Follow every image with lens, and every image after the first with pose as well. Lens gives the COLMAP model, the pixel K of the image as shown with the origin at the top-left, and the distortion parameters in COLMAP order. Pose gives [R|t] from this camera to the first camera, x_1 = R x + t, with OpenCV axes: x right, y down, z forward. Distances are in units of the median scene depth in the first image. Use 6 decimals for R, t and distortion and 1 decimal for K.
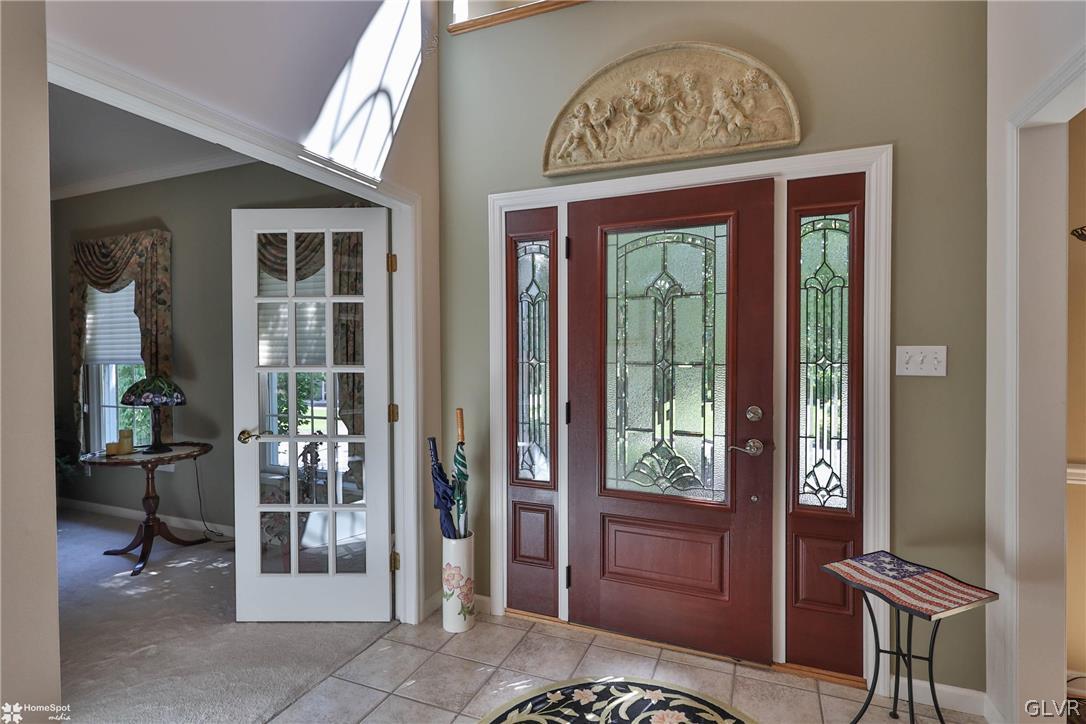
lens RADIAL K [[534.8, 0, 548.2], [0, 534.8, 358.8], [0, 0, 1]] dist [-0.000535, 0.000002]
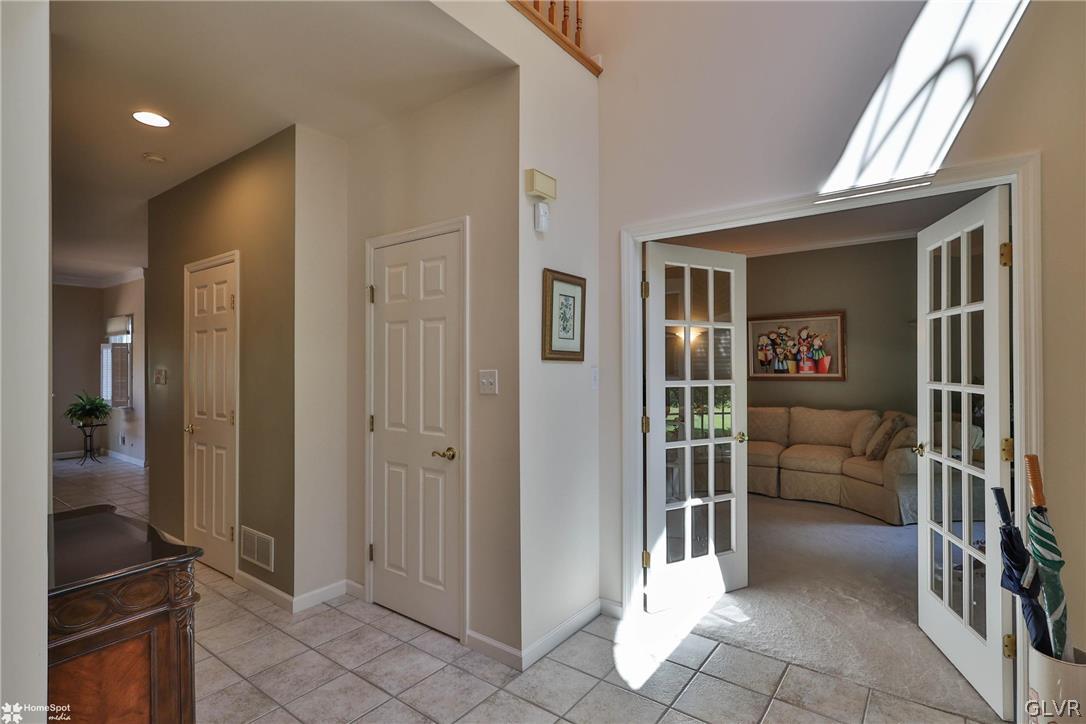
lens RADIAL K [[530.3, 0, 545.9], [0, 530.3, 365.4], [0, 0, 1]] dist [0.003827, 0.000308]
pose [[-0.272407, 0.003271, -0.962177, 0.693887], [-0.014405, 0.999868, 0.007478, -0.019850], [0.962074, 0.015897, -0.272324, 0.642635]]
